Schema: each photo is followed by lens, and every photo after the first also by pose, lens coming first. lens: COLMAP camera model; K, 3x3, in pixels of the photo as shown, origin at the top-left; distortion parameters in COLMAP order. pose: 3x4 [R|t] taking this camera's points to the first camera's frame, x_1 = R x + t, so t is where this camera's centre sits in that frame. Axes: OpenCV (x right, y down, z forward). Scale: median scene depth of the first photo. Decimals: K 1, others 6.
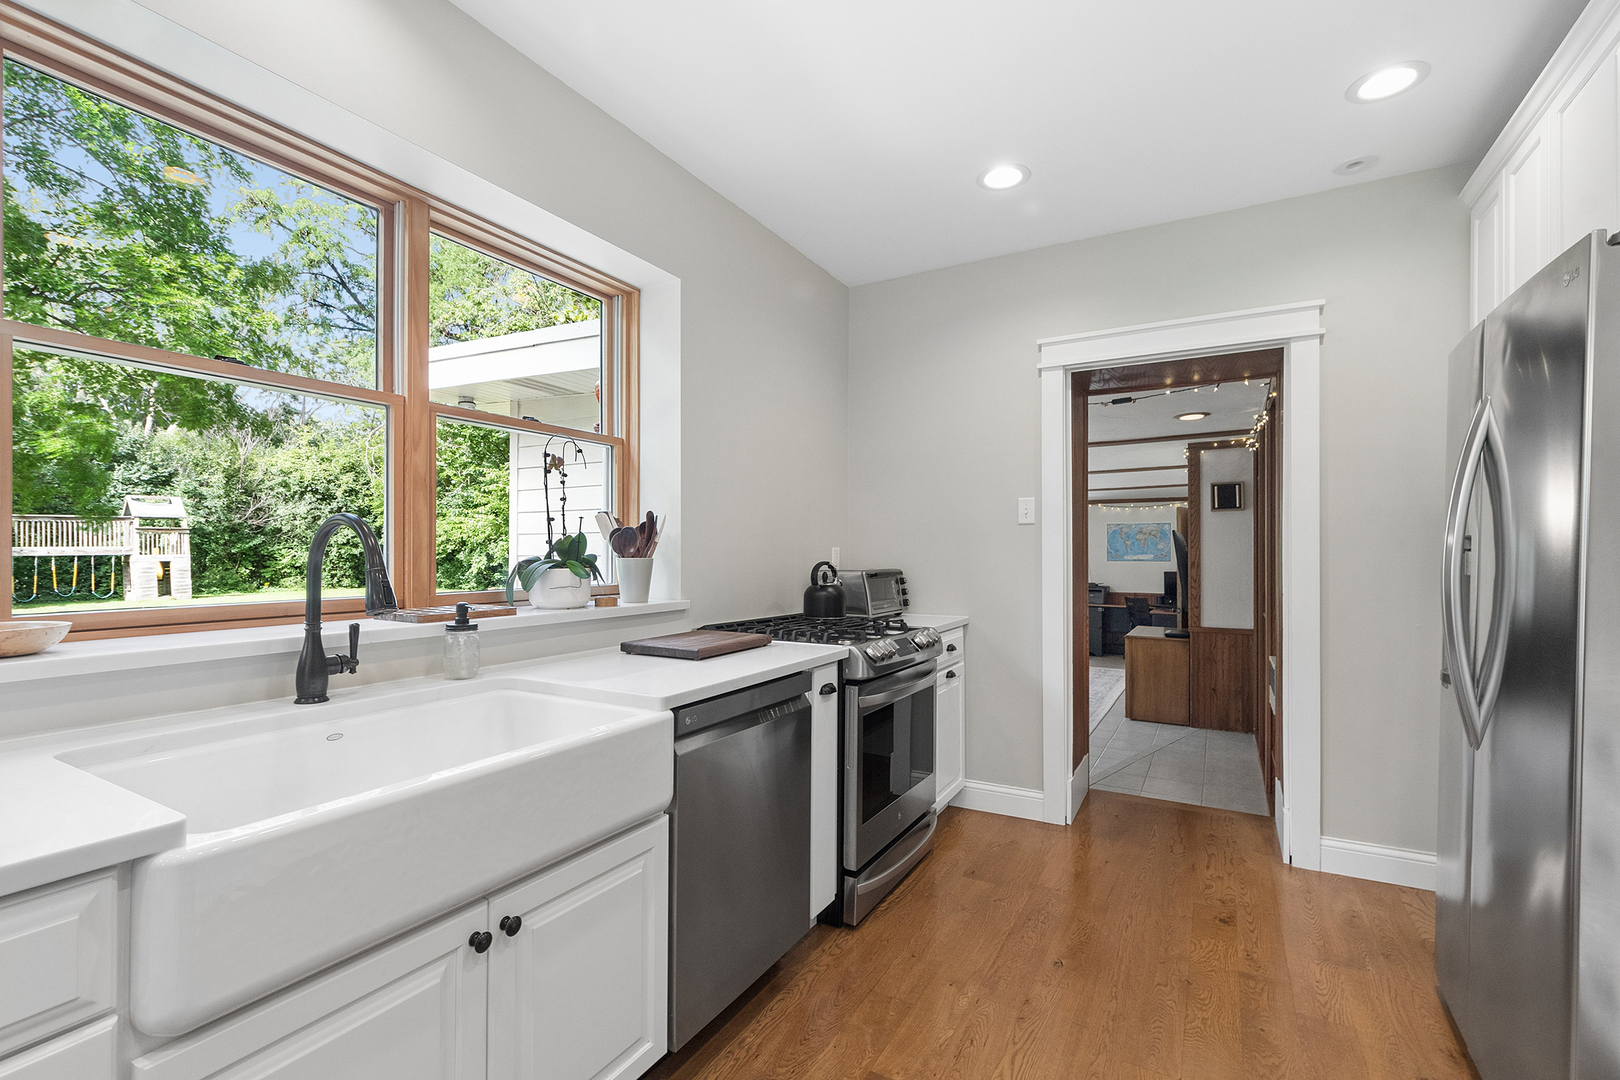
lens RADIAL K [[716.7, 0, 807.9], [0, 716.7, 549.6], [0, 0, 1]] dist [-0.009052, 0.000048]
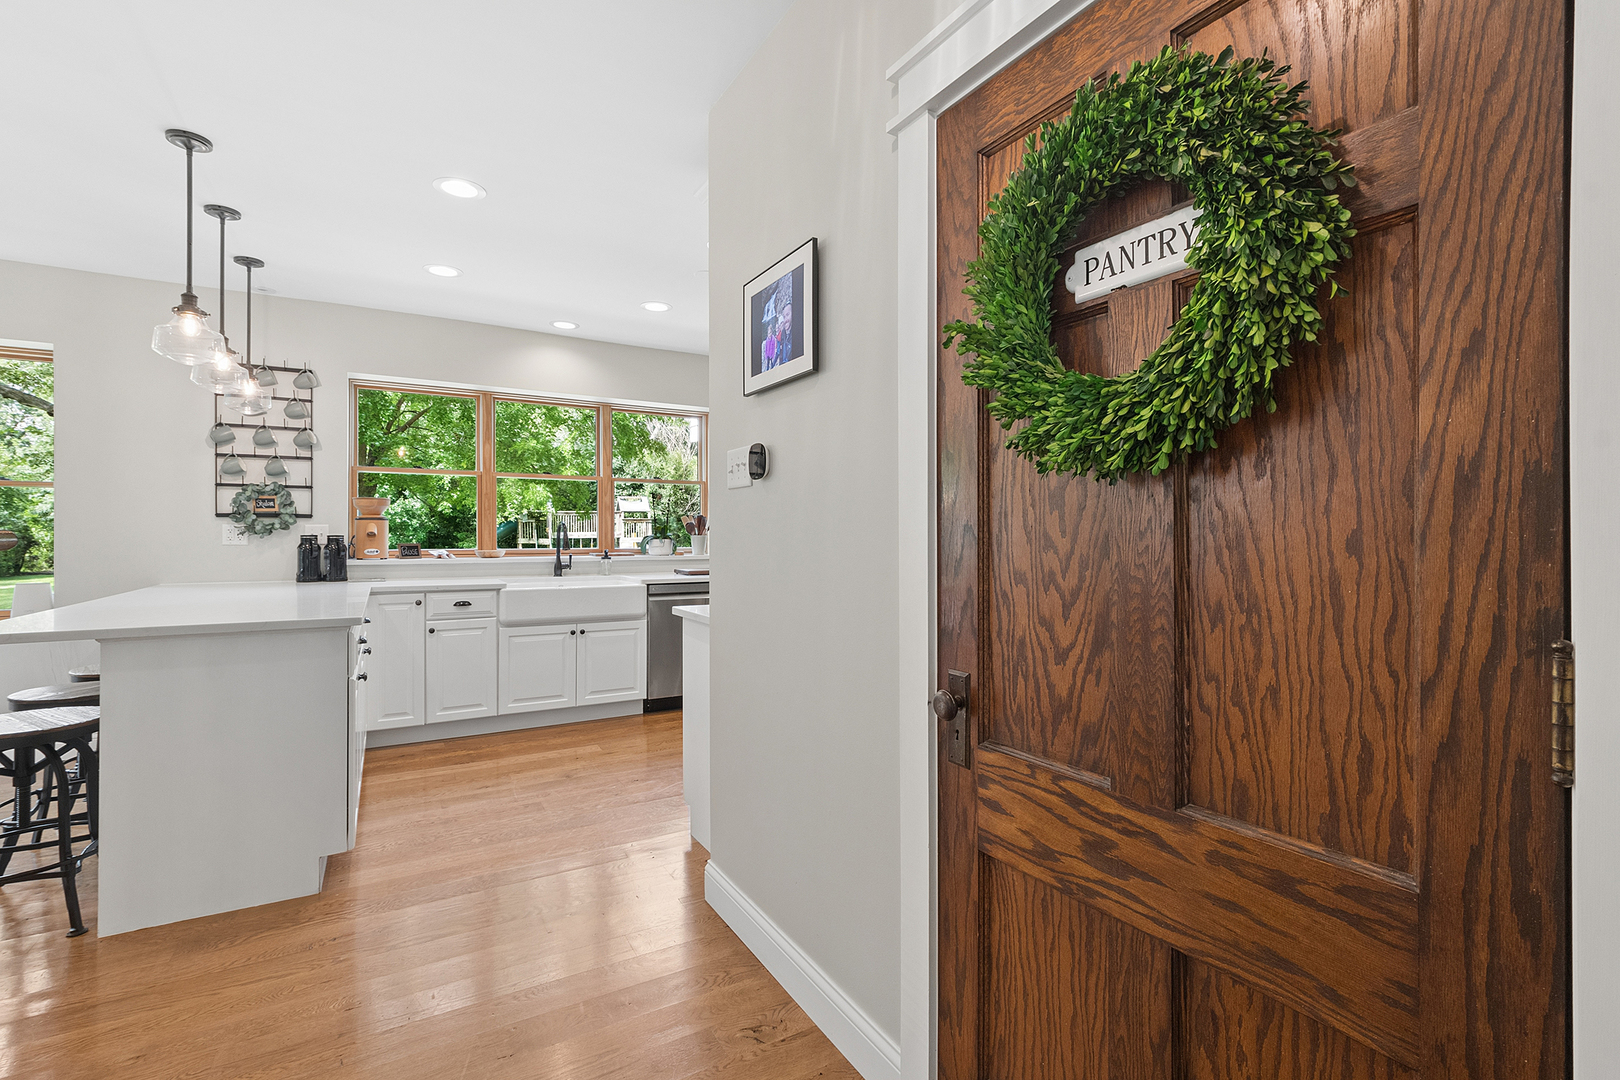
lens RADIAL K [[716.7, 0, 813.7], [0, 716.7, 536.8], [0, 0, 1]] dist [-0.009052, 0.000048]
pose [[0.869268, -0.000595, -0.494340, 0.610280], [0.002900, 0.999988, 0.003896, 0.003923], [0.494332, -0.004820, 0.869260, -0.406447]]
